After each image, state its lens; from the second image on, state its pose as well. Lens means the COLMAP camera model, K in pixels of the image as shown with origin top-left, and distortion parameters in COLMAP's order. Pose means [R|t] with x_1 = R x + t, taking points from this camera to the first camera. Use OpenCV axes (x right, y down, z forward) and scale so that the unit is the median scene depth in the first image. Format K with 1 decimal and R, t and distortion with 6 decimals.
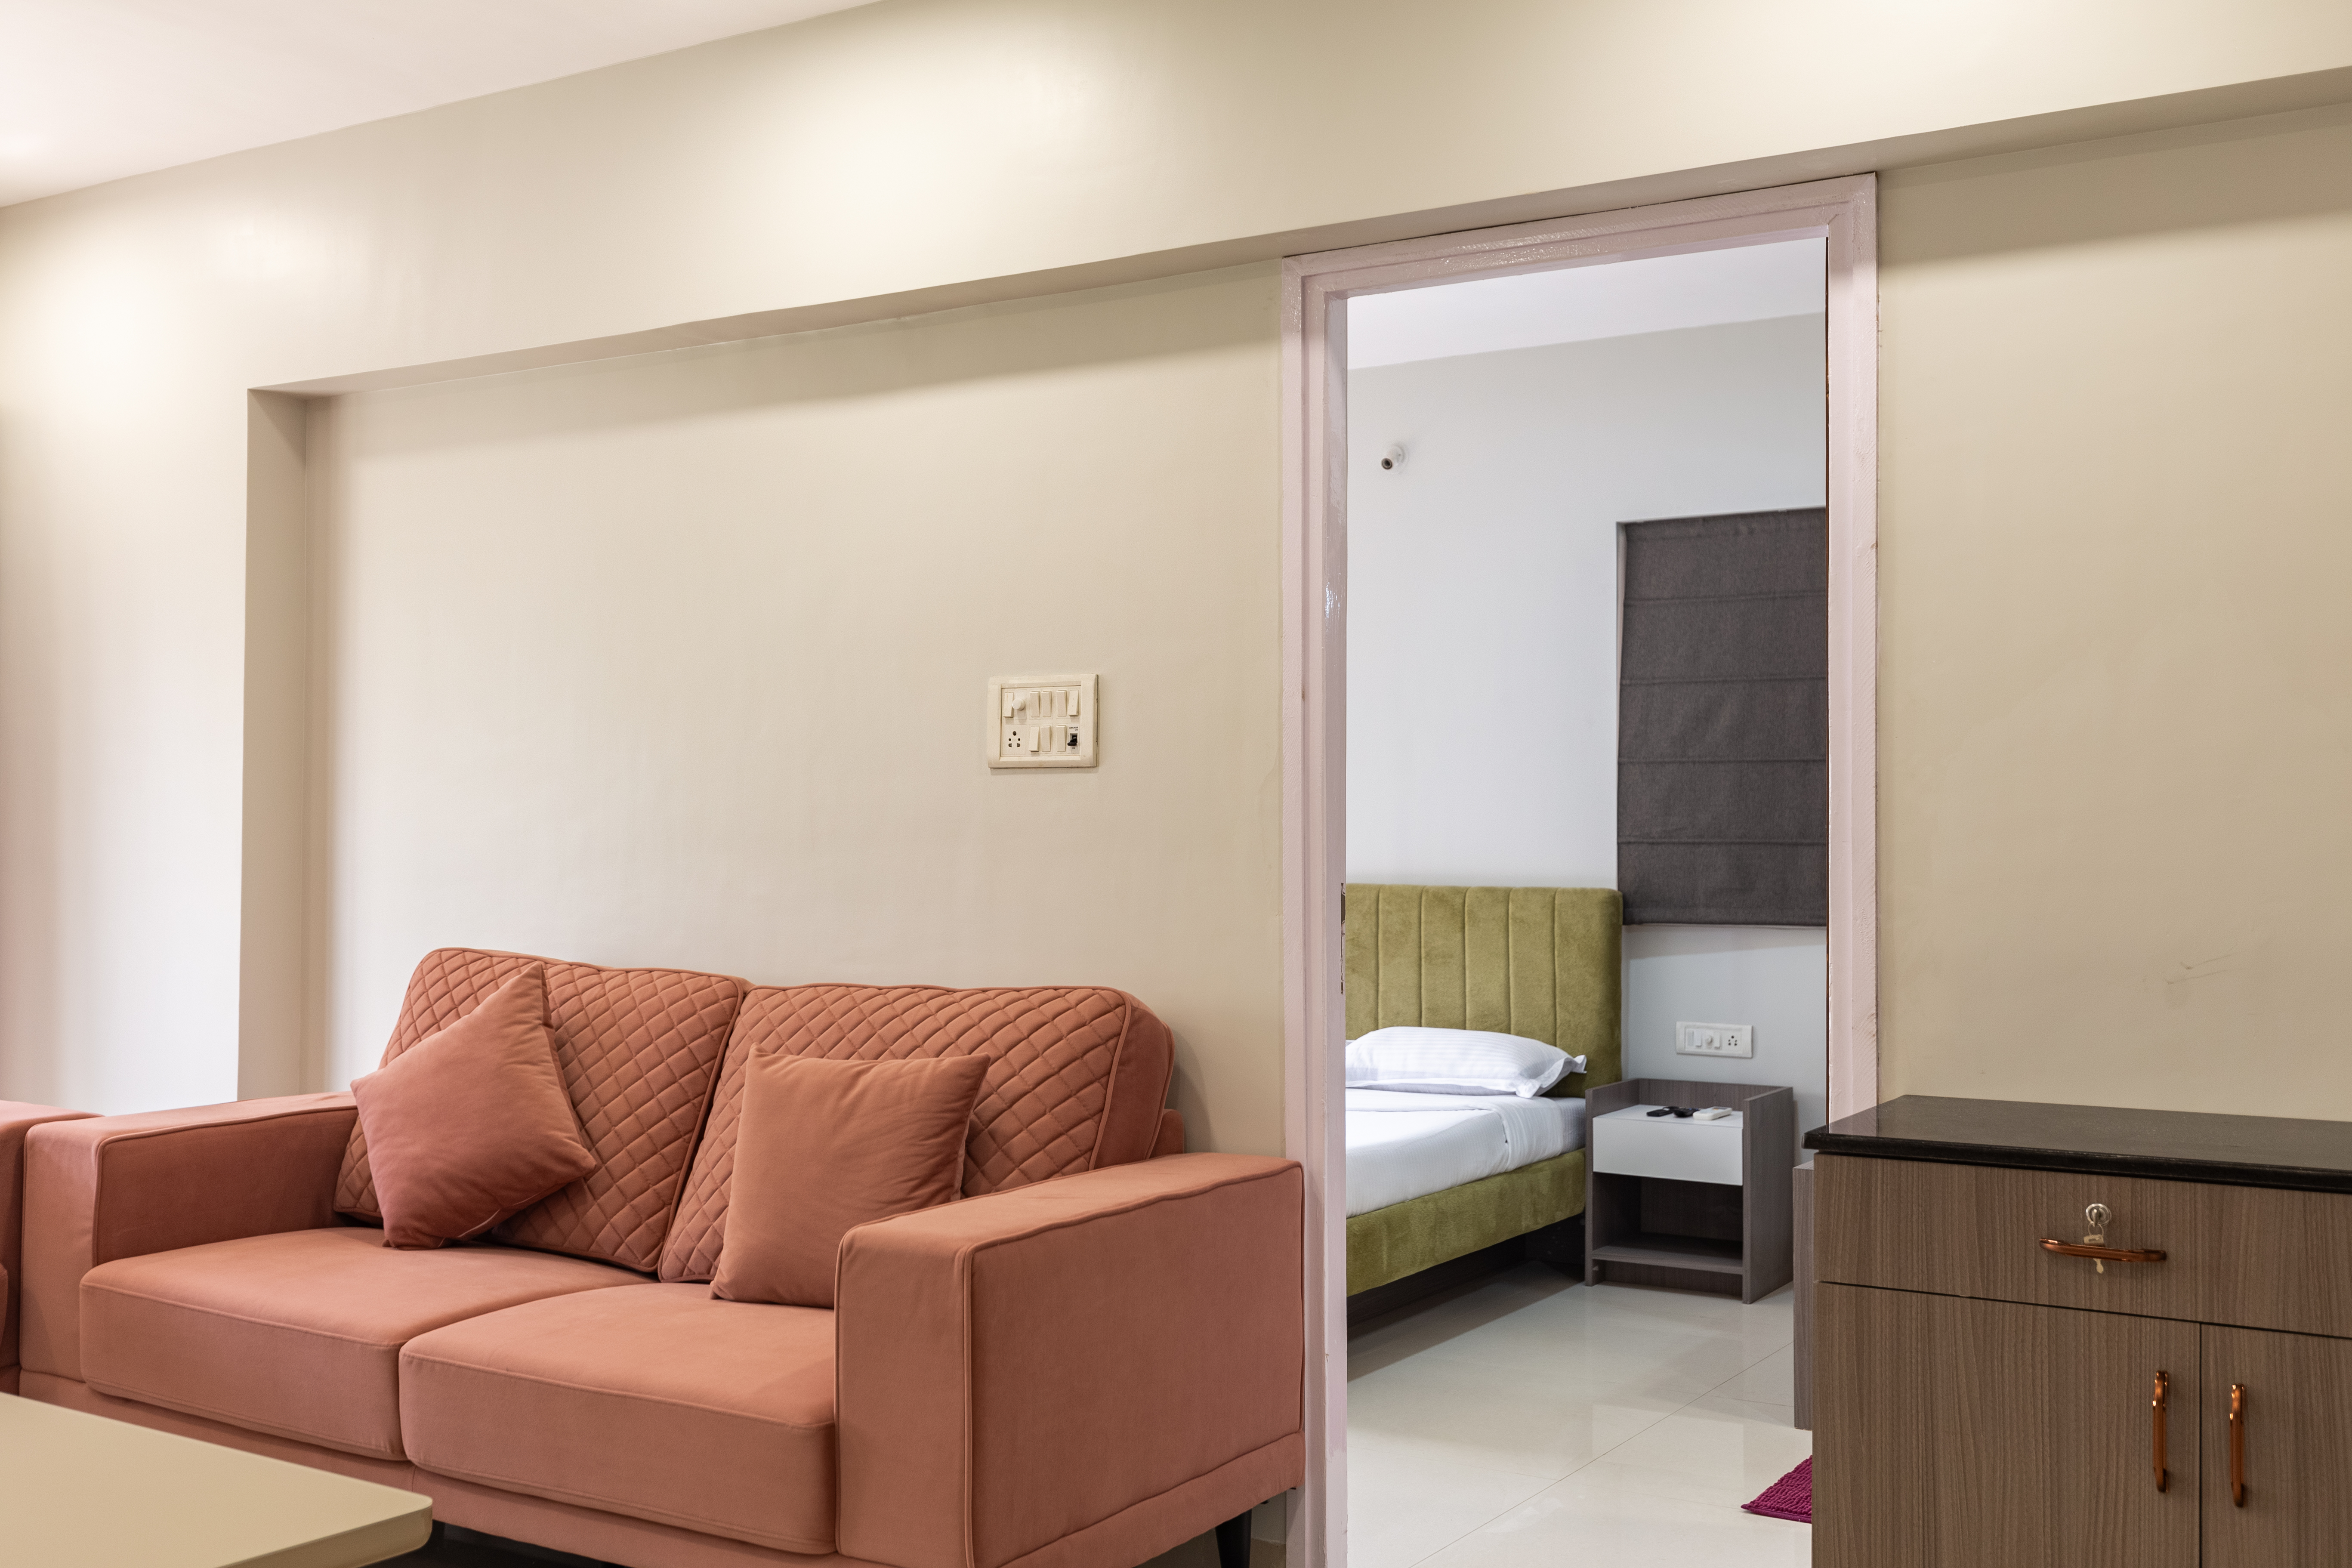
lens RADIAL K [[2327.9, 0, 1176.0], [0, 2327.9, 784.0], [0, 0, 1]] dist [-0.005582, -0.007054]
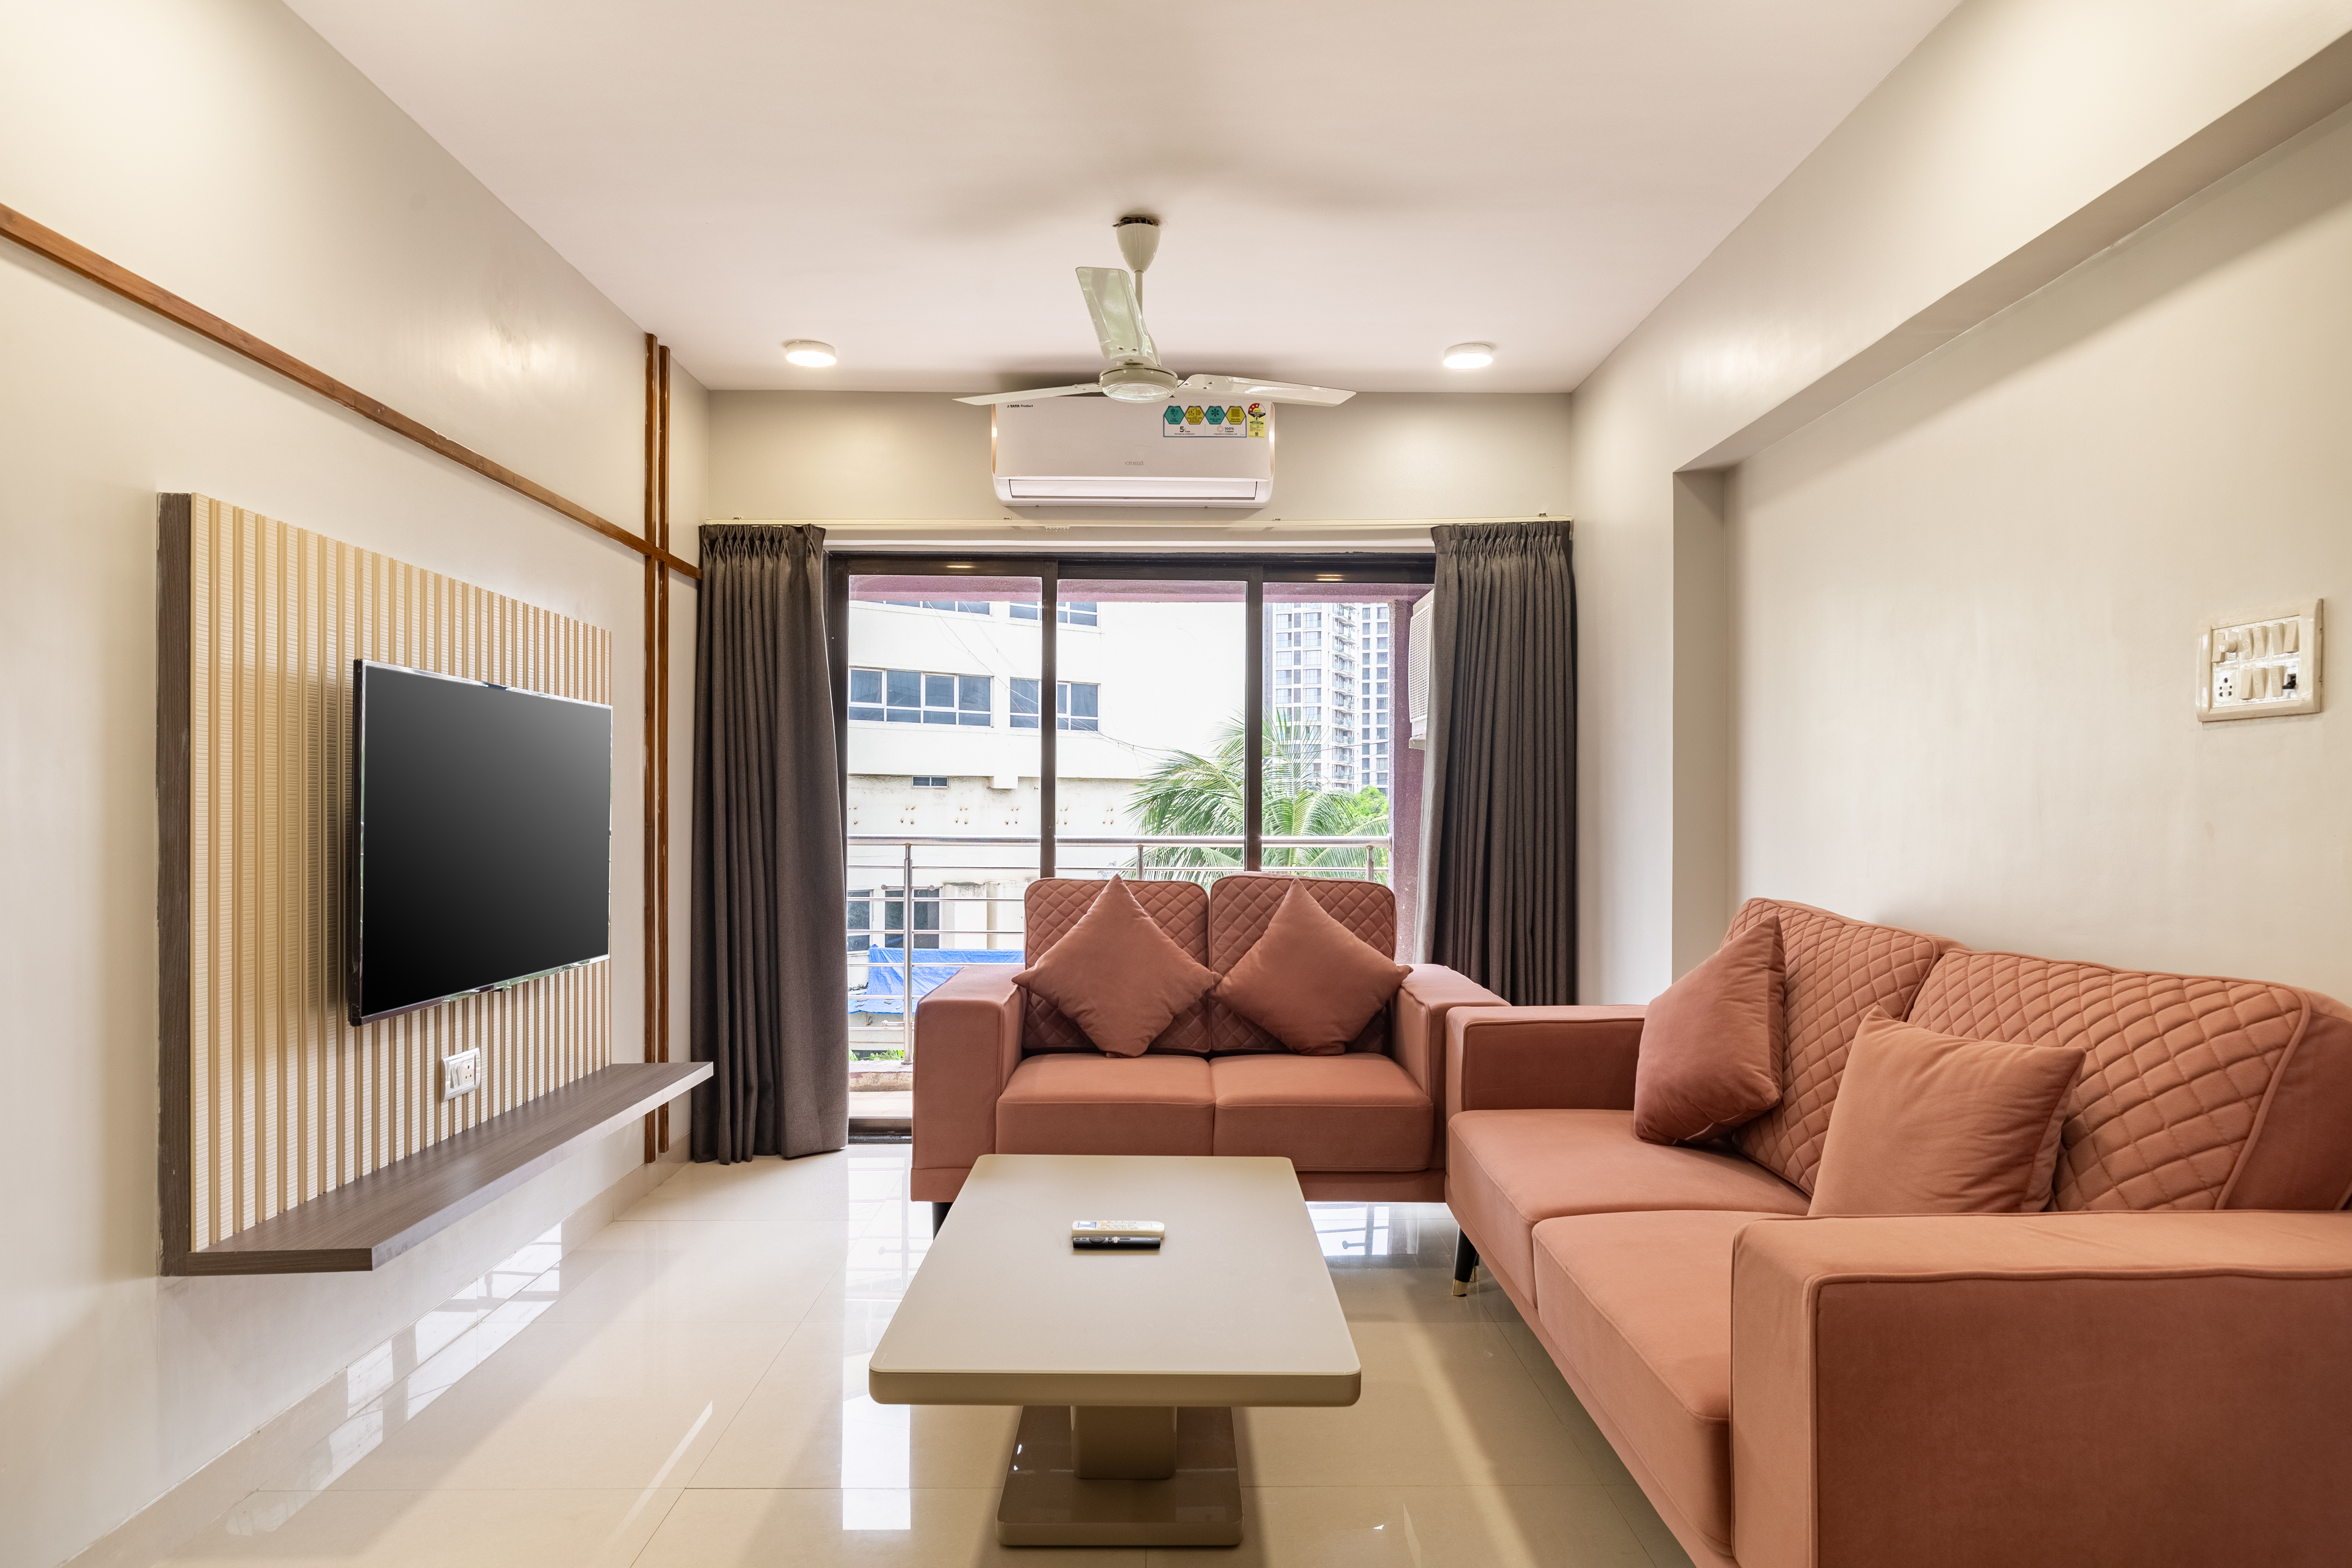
lens RADIAL K [[1423.0, 0, 1179.3], [0, 1423.0, 815.2], [0, 0, 1]] dist [0.000313, -0.000086]
pose [[0.534347, -0.001860, -0.845263, 0.182218], [0.020953, 0.999719, 0.011046, 0.015752], [0.845006, -0.023613, 0.534236, 0.421799]]
